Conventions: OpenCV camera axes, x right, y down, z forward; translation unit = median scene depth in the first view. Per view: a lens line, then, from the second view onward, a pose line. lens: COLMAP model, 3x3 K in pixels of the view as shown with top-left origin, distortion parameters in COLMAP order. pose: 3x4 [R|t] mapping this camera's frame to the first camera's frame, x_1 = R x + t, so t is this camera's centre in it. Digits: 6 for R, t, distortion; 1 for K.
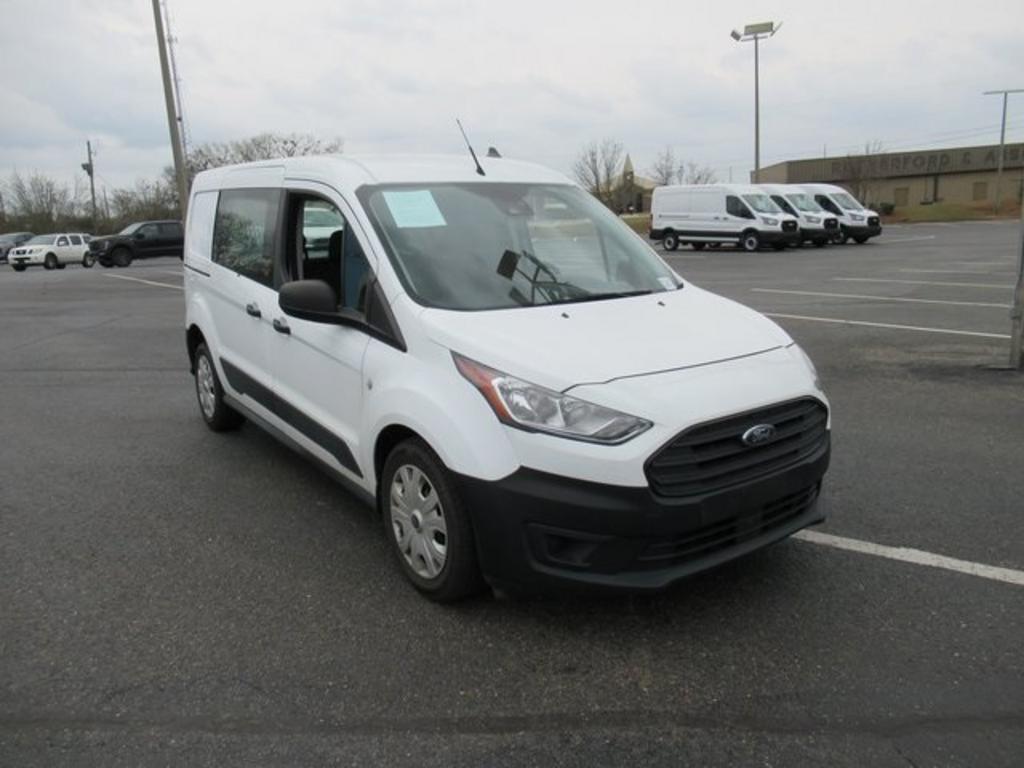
lens RADIAL K [[749.7, 0, 515.6], [0, 749.7, 383.8], [0, 0, 1]] dist [0.018214, -0.027447]
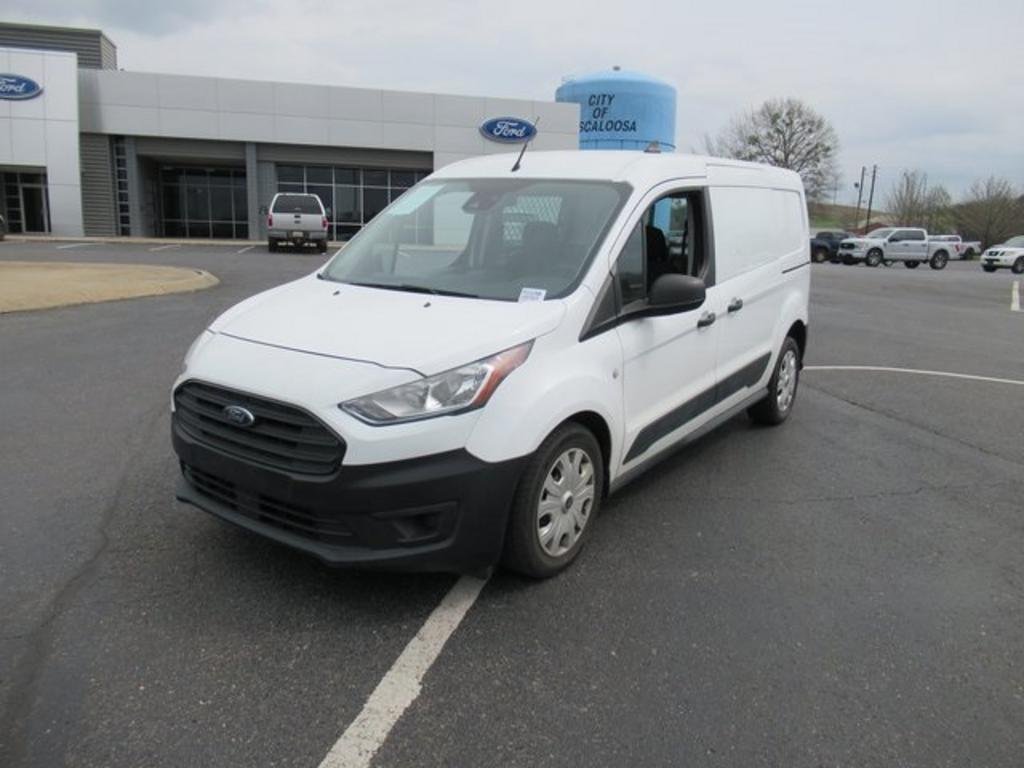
lens RADIAL K [[749.7, 0, 512.6], [0, 749.7, 381.4], [0, 0, 1]] dist [0.018214, -0.027447]
pose [[0.325053, 0.241020, -0.914467, 1.113036], [-0.246749, 0.955098, 0.164020, -0.195324], [0.912938, 0.172329, 0.369929, 0.757874]]
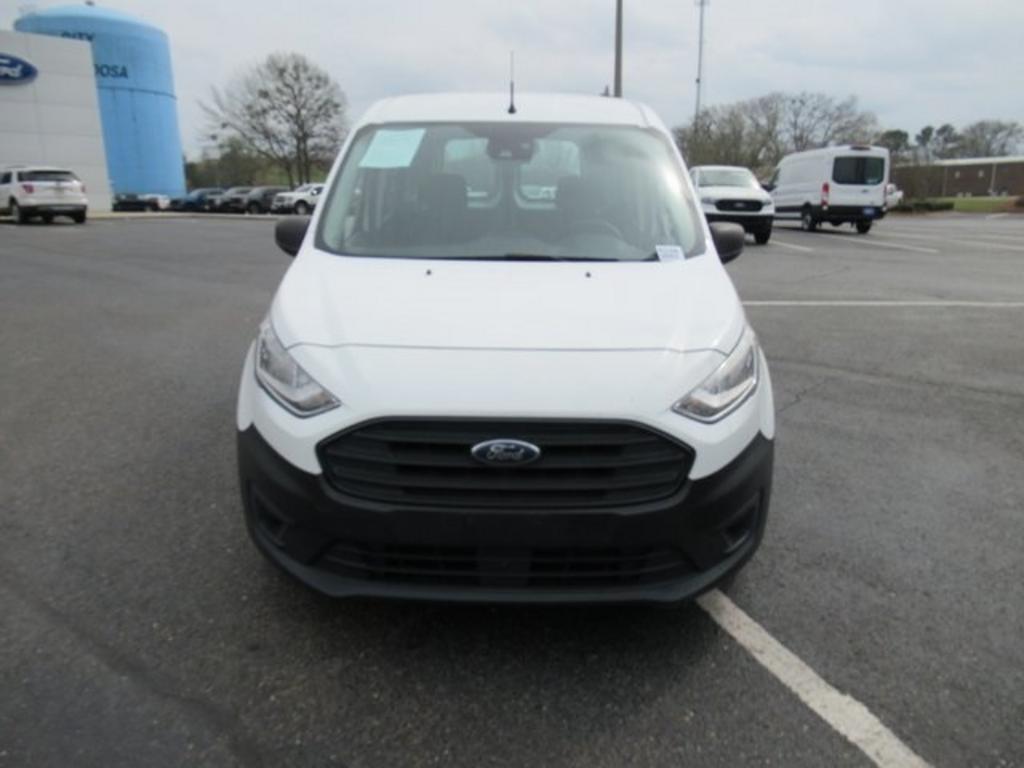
lens RADIAL K [[749.7, 0, 511.2], [0, 749.7, 382.4], [0, 0, 1]] dist [0.018214, -0.027447]
pose [[0.809962, 0.184217, -0.556799, 0.583050], [-0.158639, 0.982814, 0.094396, -0.057396], [0.564619, 0.011873, 0.825266, 0.308770]]
